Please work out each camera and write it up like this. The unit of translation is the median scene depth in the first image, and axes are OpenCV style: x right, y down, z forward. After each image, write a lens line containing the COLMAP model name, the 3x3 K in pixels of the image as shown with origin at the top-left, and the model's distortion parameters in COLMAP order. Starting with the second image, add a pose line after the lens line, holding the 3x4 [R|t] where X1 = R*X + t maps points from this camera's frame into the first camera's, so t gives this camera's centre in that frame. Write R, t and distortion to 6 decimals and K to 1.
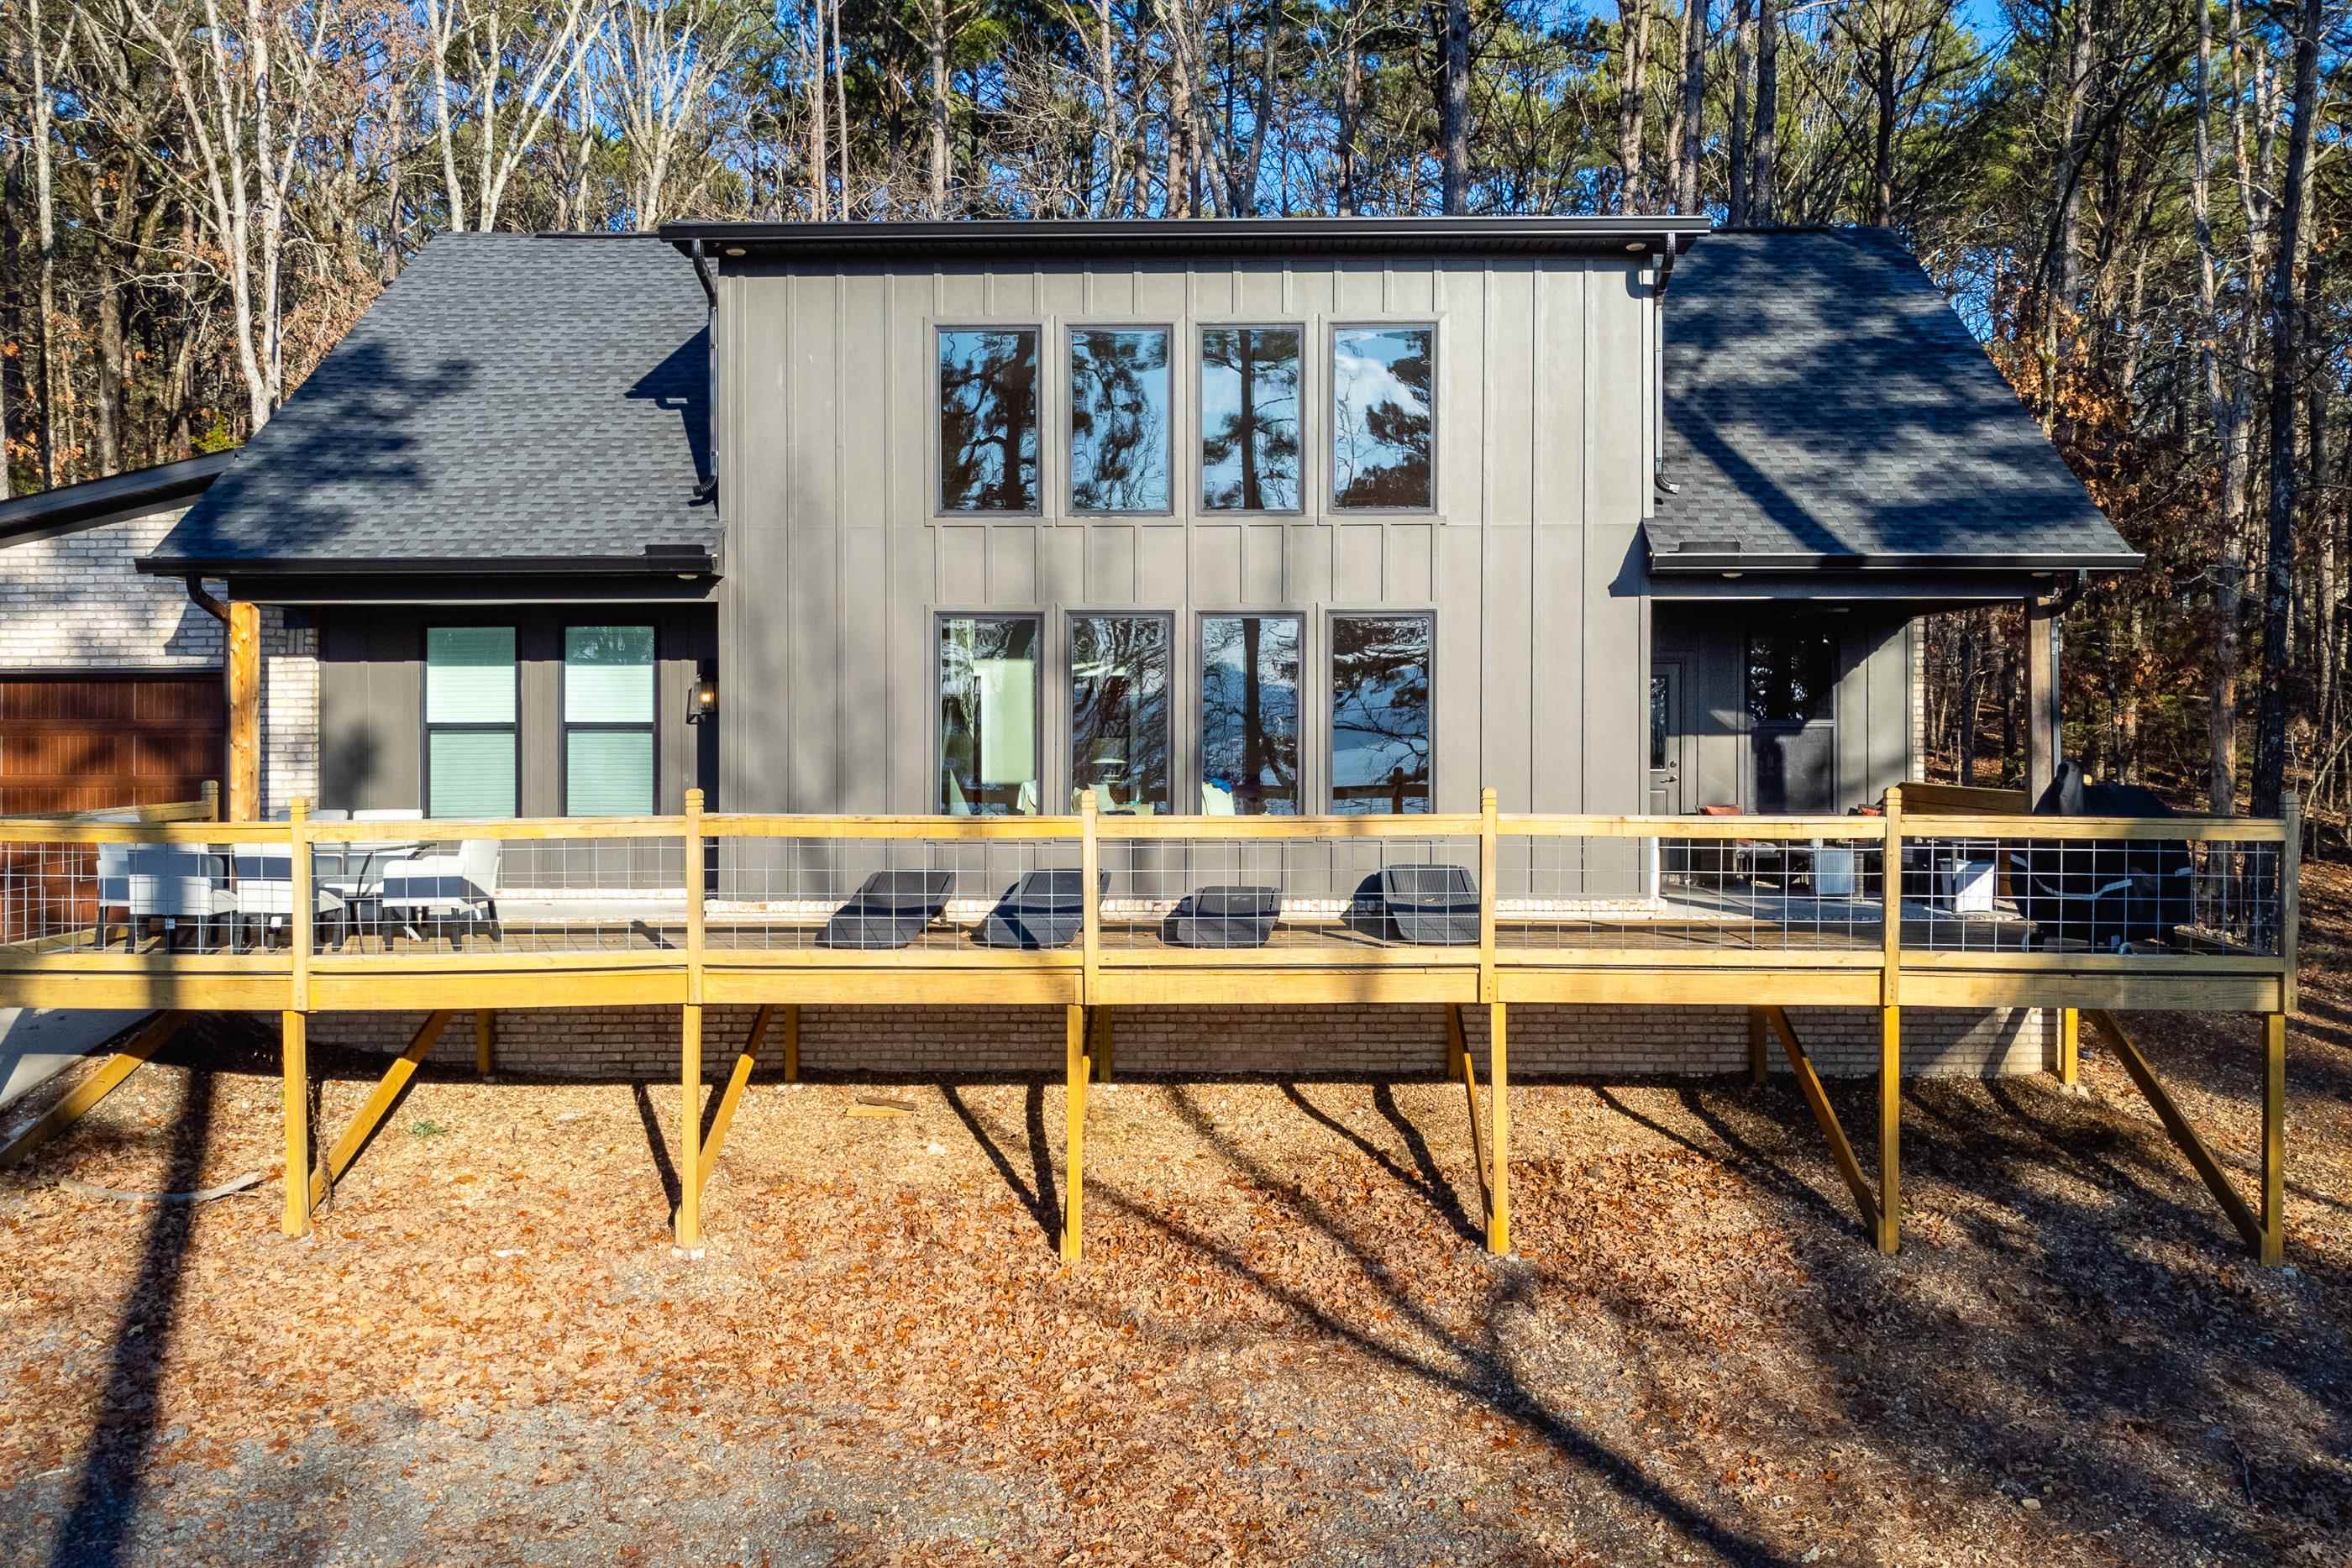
lens RADIAL K [[1847.1, 0, 1233.6], [0, 1847.1, 724.3], [0, 0, 1]] dist [-0.001694, 0.025921]
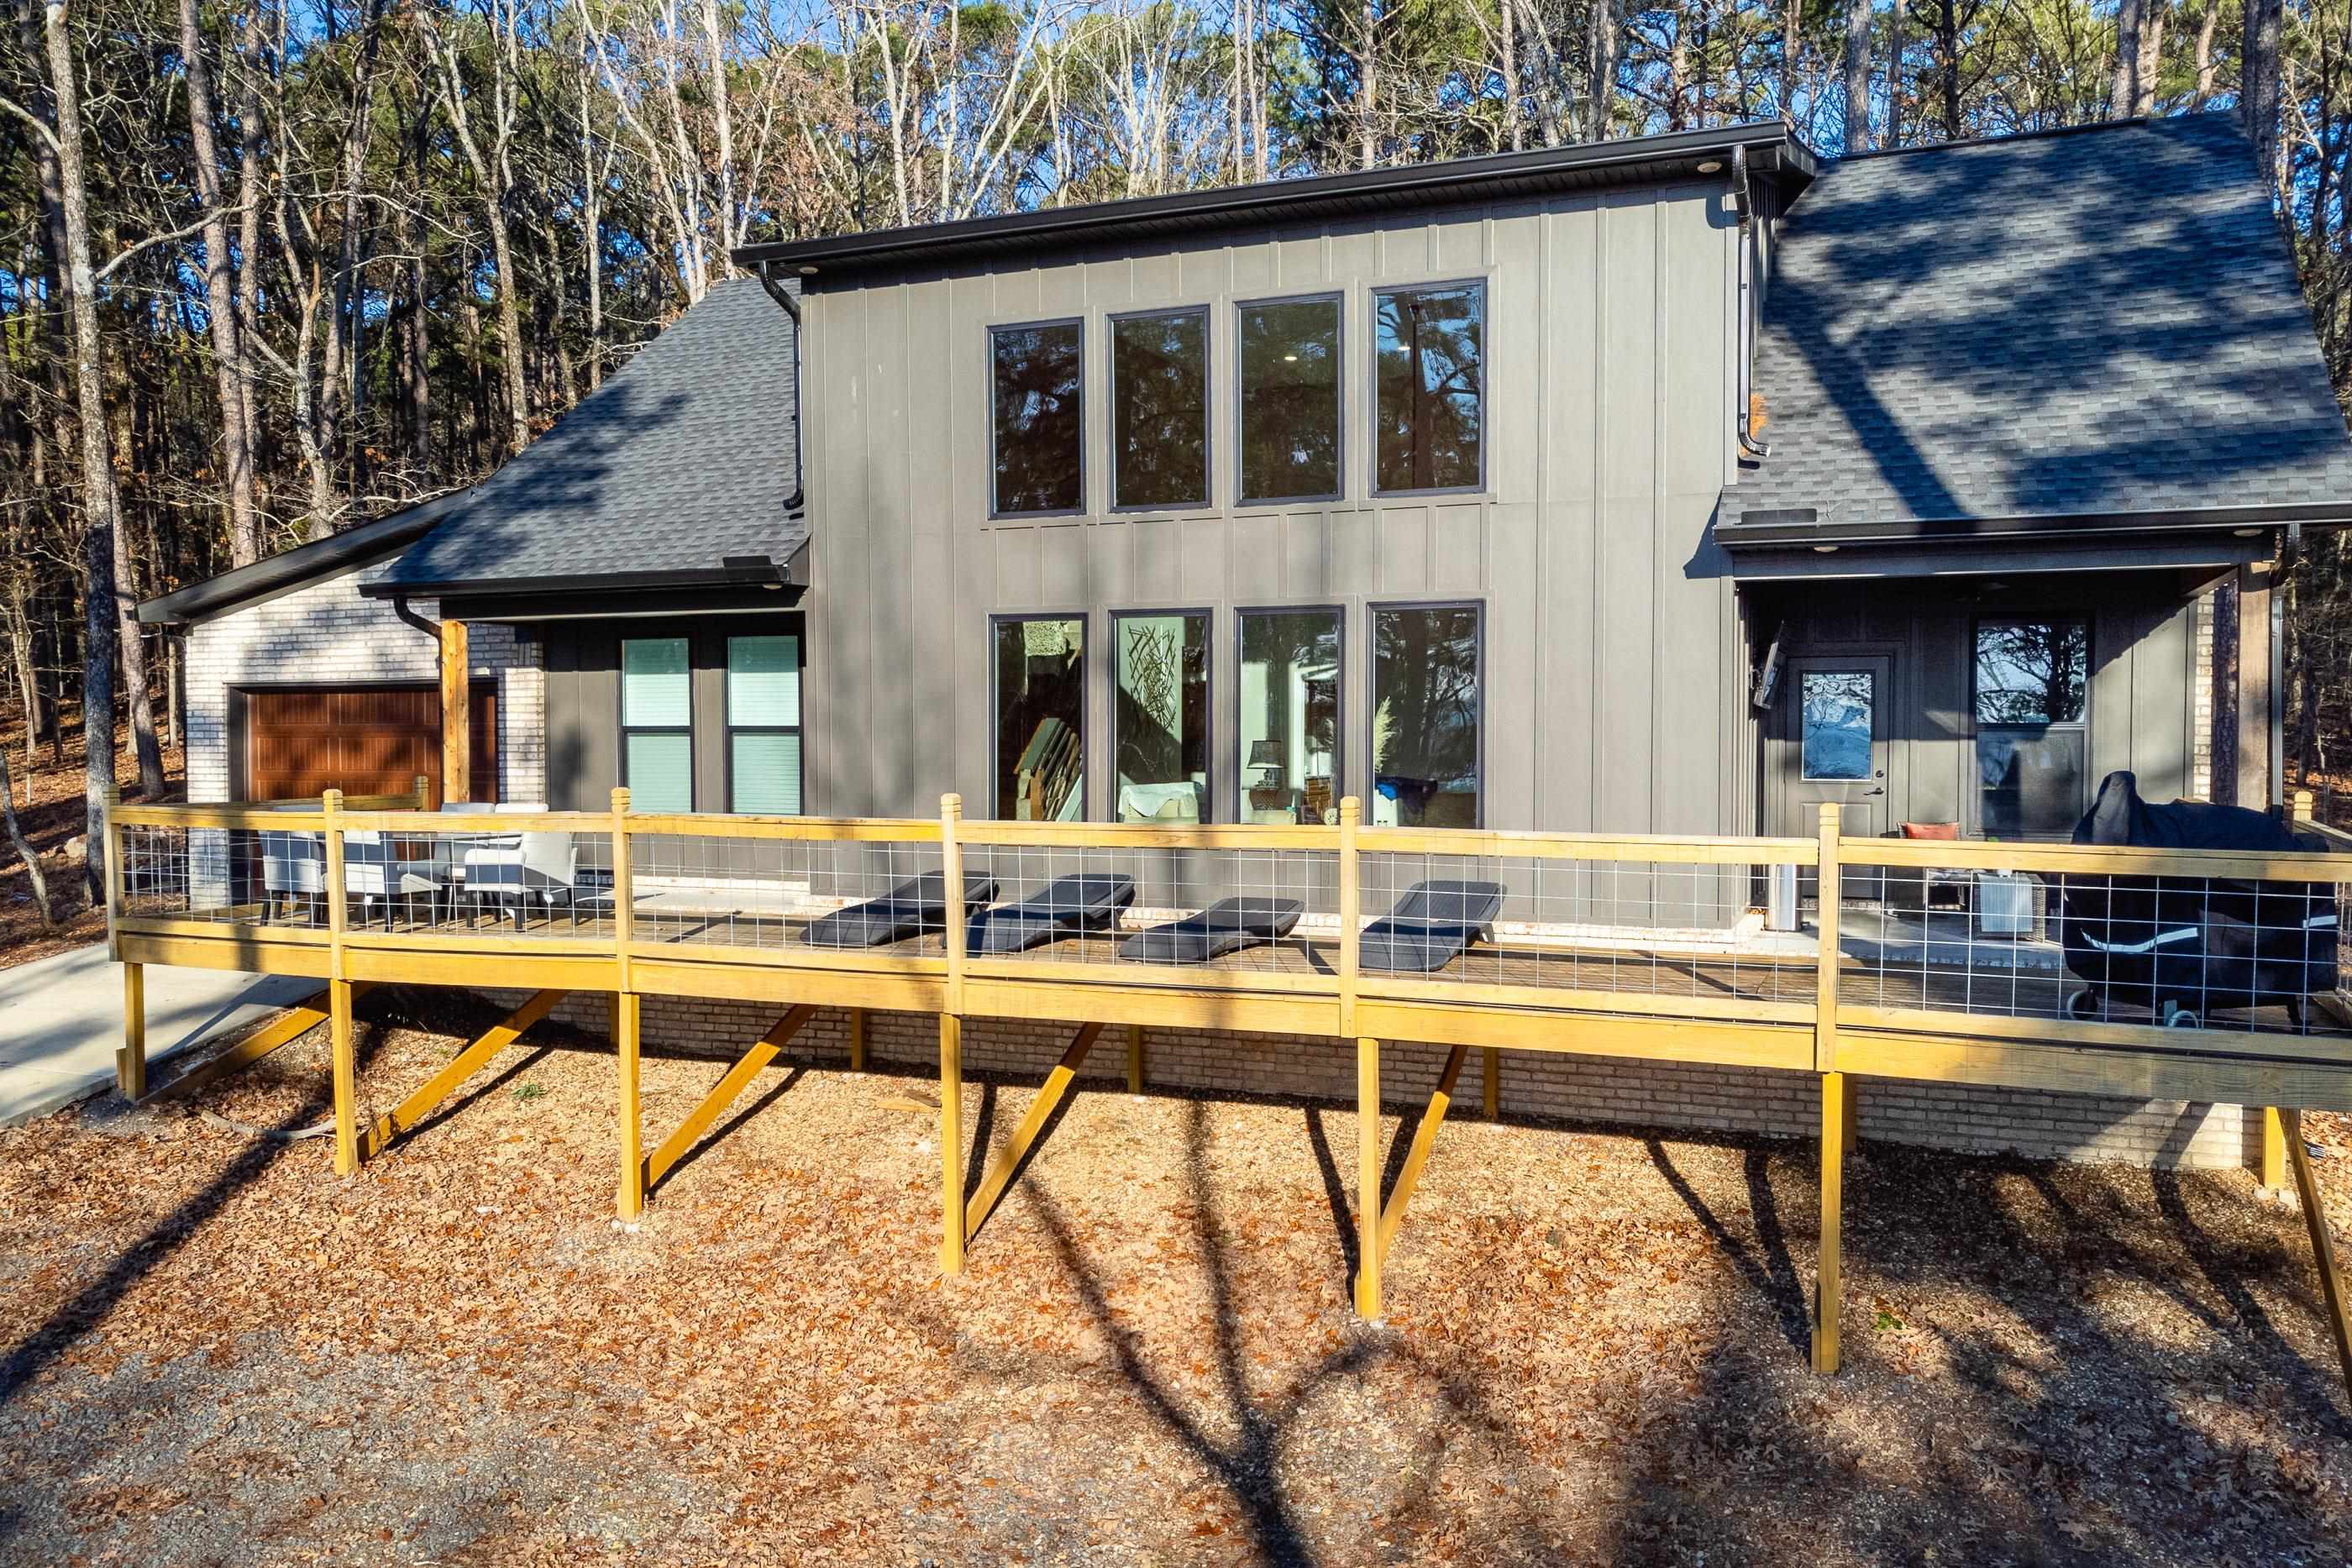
lens RADIAL K [[1804.7, 0, 1208.4], [0, 1804.7, 778.0], [0, 0, 1]] dist [-0.010489, 0.050906]
pose [[0.932910, 0.009527, -0.359985, 0.301440], [-0.000949, 0.999712, 0.023999, 0.004090], [0.360110, -0.022047, 0.932649, 0.130485]]
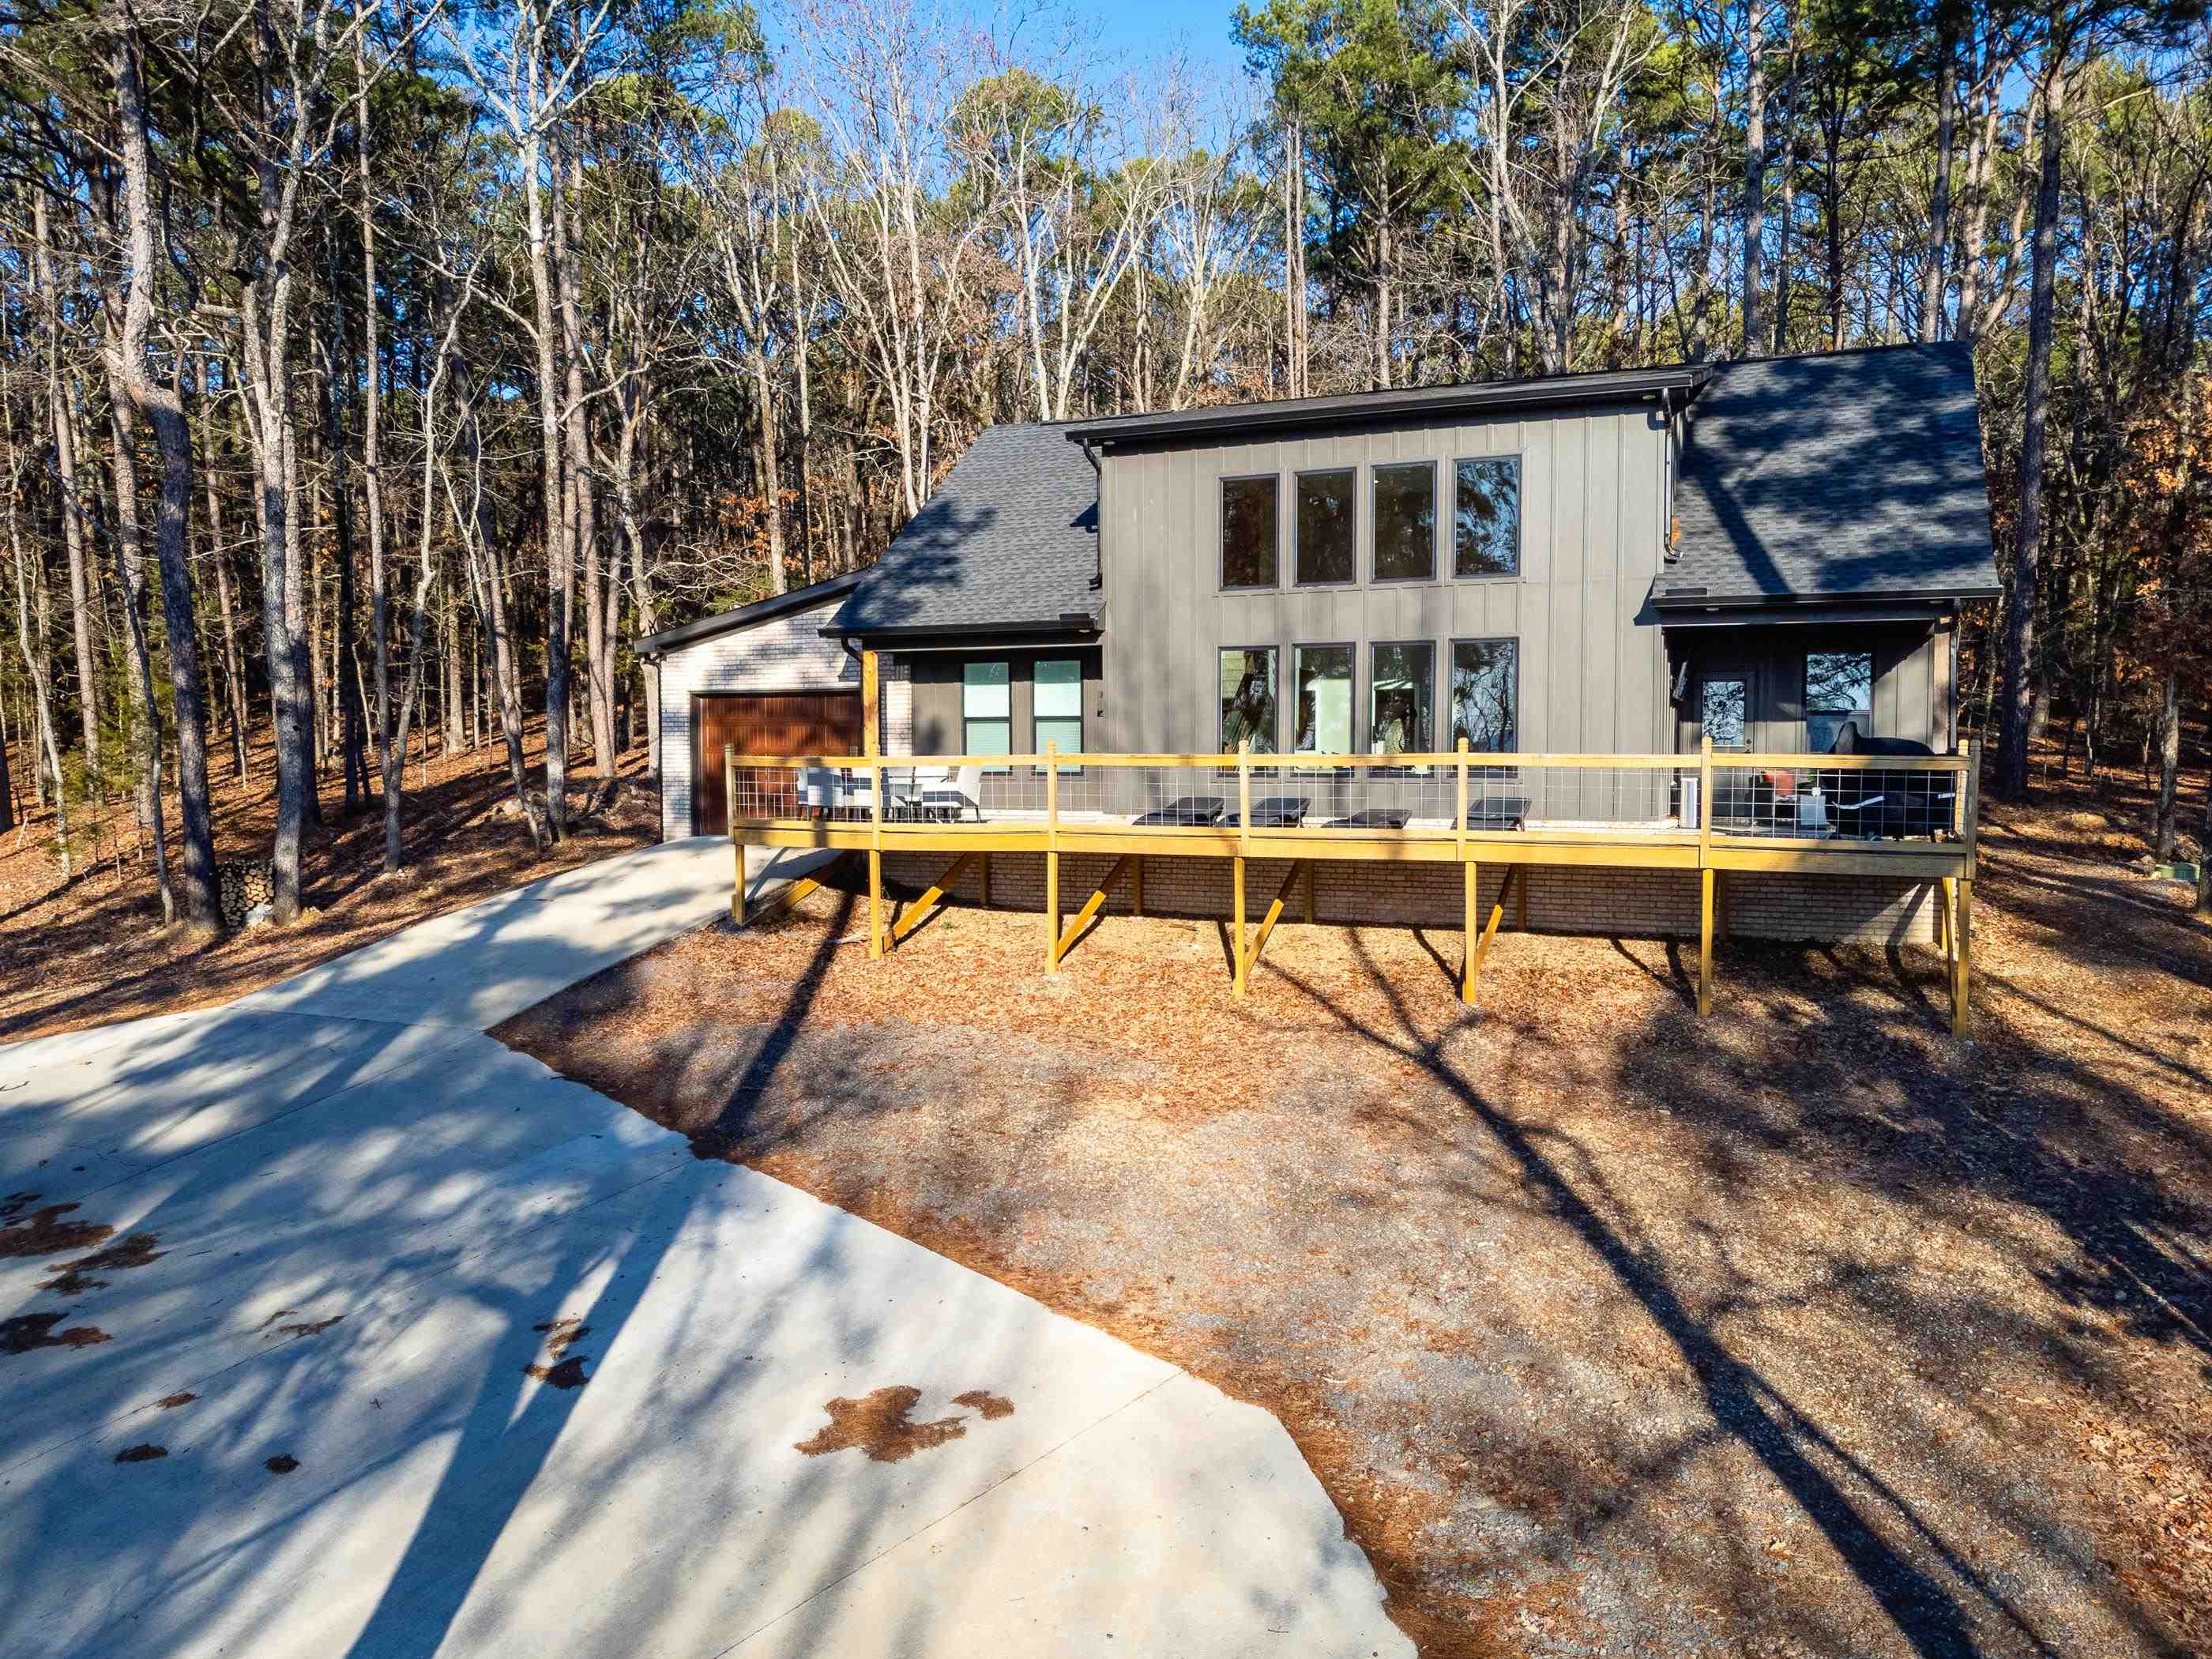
lens RADIAL K [[1671.8, 0, 1131.9], [0, 1671.8, 795.9], [0, 0, 1]] dist [0.016343, -0.011886]
pose [[0.922950, 0.010168, -0.384785, 0.356996], [-0.002612, 0.999793, 0.020153, 0.045482], [0.384911, -0.017595, 0.922786, -0.452854]]
